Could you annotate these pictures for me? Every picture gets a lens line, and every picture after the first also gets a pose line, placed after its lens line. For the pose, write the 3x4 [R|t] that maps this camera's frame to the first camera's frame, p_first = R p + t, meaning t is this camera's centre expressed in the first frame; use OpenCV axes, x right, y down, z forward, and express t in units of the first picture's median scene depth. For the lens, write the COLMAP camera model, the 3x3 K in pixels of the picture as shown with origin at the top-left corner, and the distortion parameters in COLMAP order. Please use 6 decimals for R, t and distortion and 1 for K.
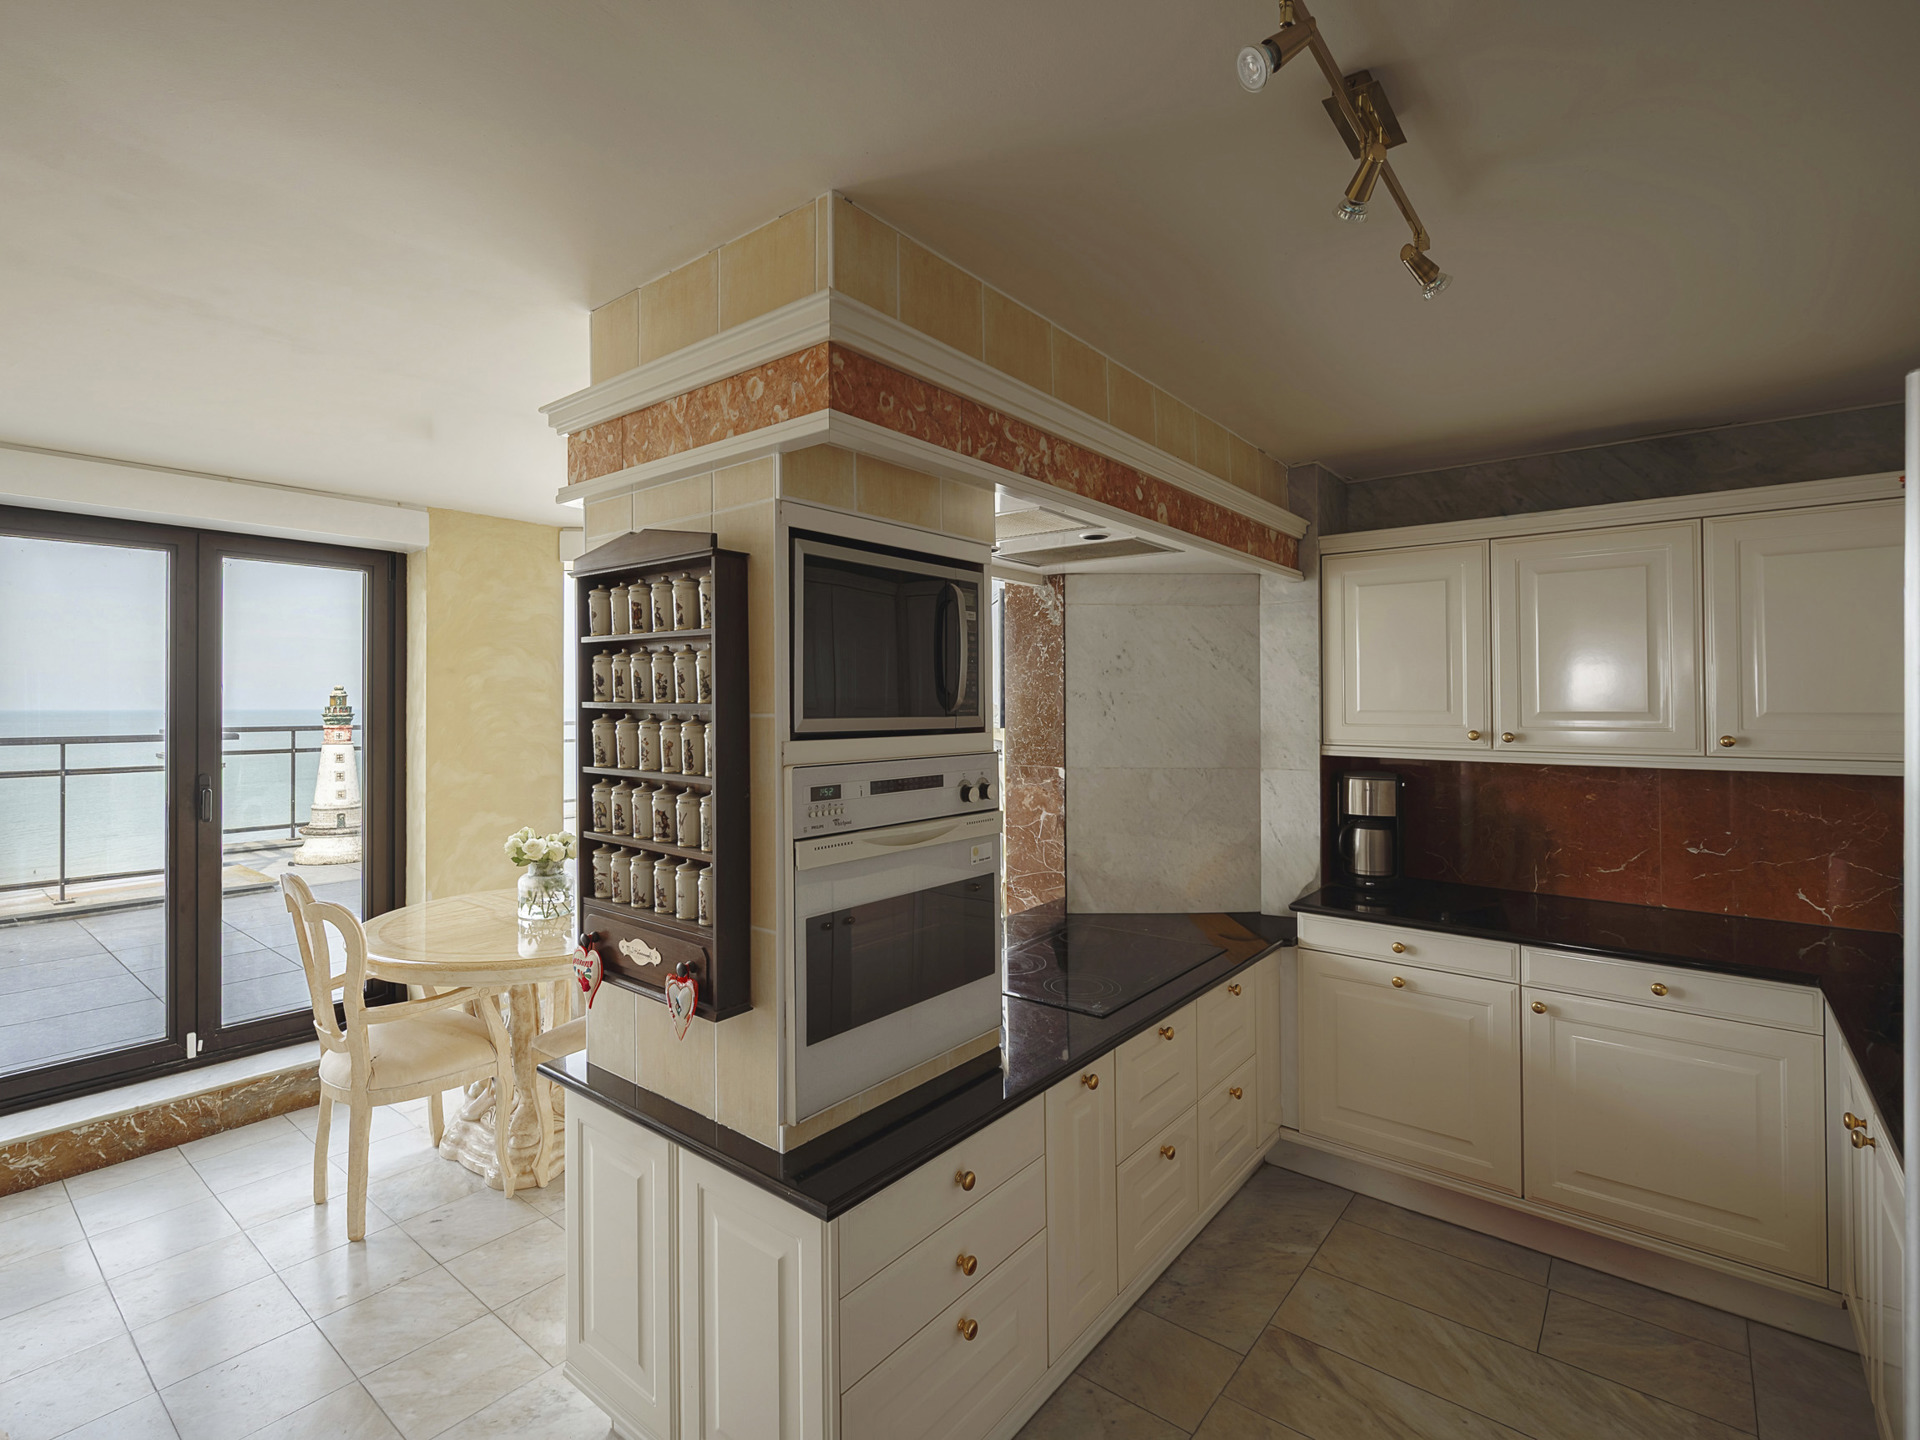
lens RADIAL K [[902.2, 0, 960.0], [0, 902.2, 720.0], [0, 0, 1]] dist [-0.004403, -0.000410]
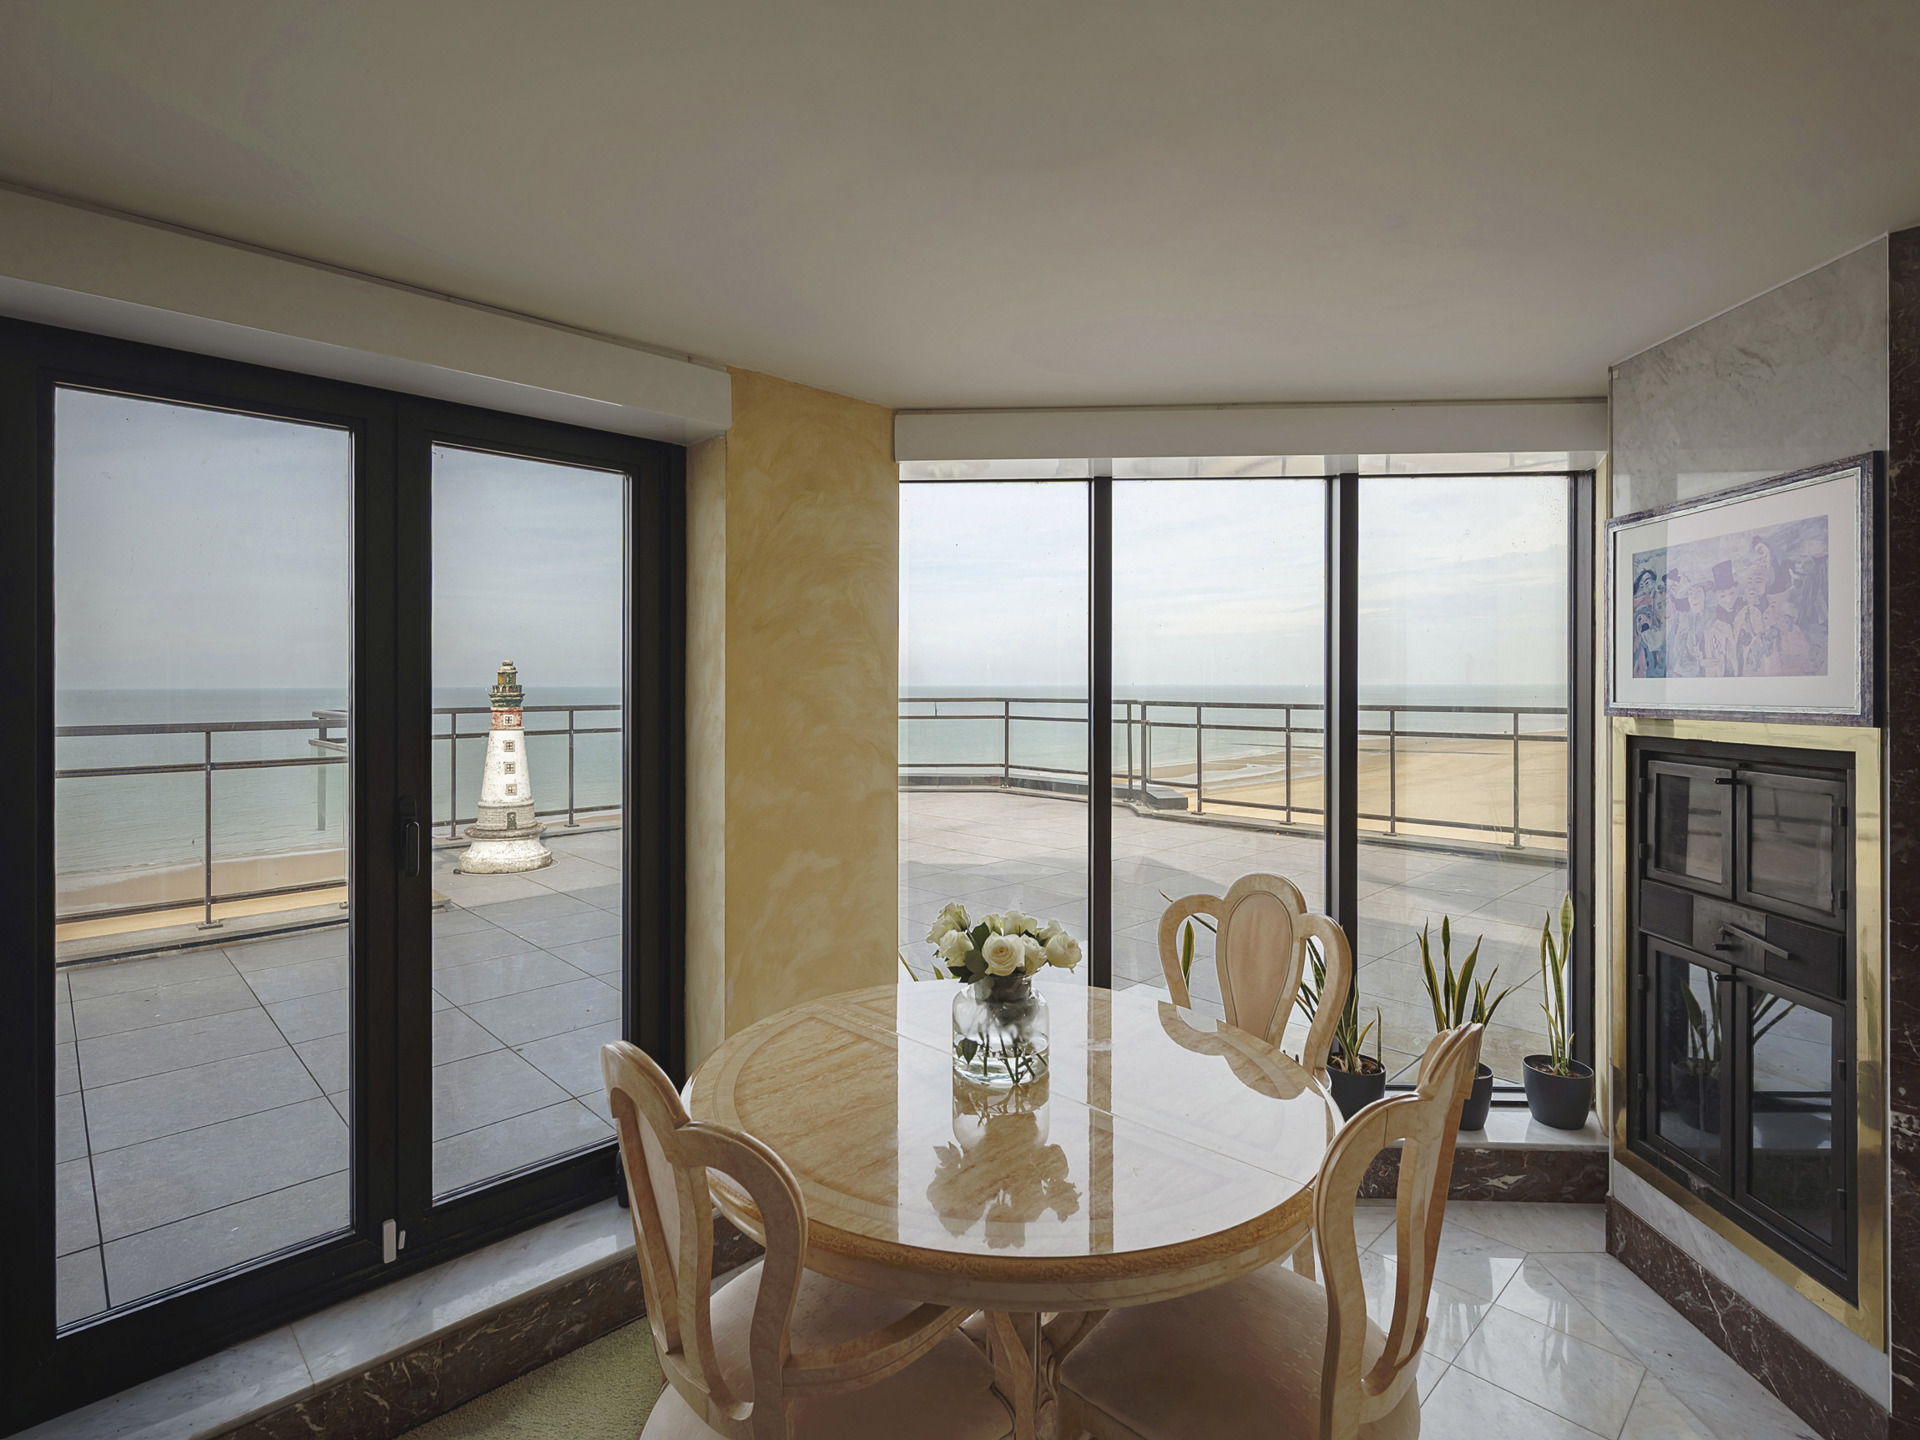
lens RADIAL K [[950.0, 0, 963.8], [0, 950.0, 701.2], [0, 0, 1]] dist [0.001906, -0.000884]
pose [[0.992995, -0.000502, -0.118158, -0.331583], [0.001008, 0.999991, 0.004224, -0.006342], [0.118155, -0.004314, 0.992986, 0.344063]]
